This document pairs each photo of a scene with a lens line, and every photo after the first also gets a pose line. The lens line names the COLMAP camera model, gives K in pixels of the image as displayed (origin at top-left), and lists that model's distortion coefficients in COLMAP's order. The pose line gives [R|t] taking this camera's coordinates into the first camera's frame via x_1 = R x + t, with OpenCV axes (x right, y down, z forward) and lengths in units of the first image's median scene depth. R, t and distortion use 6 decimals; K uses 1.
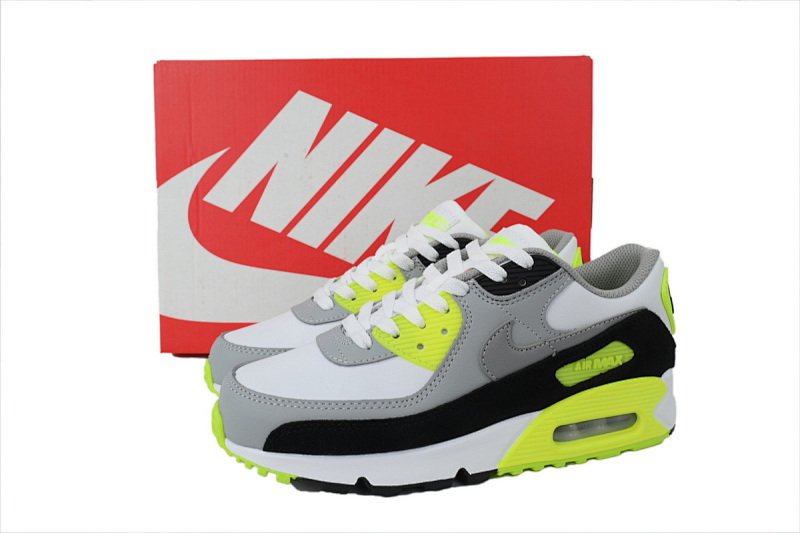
lens RADIAL K [[661.1, 0, 398.3], [0, 661.1, 270.7], [0, 0, 1]] dist [-0.010469, 0.006914]
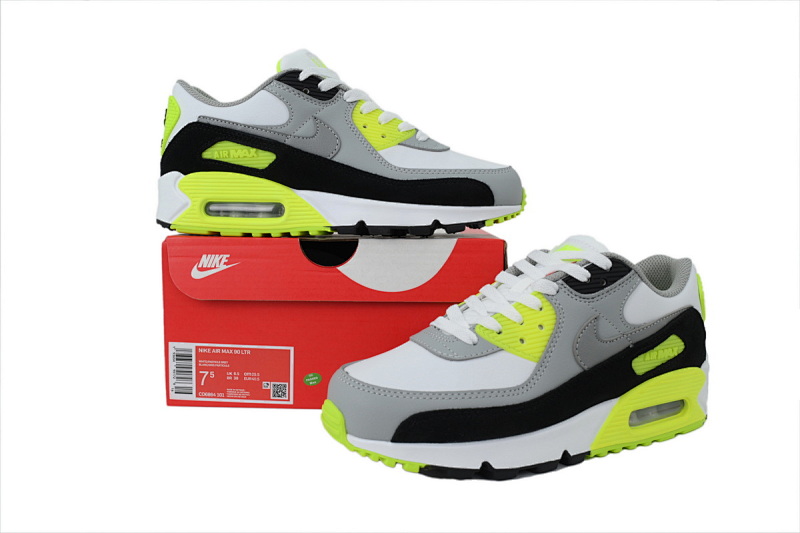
lens RADIAL K [[661.1, 0, 398.0], [0, 661.1, 265.2], [0, 0, 1]] dist [-0.010469, 0.006914]
pose [[0.983093, -0.001517, 0.183102, -0.366134], [0.014840, 0.997336, -0.071414, 0.064260], [-0.182506, 0.072924, 0.980497, -0.046721]]
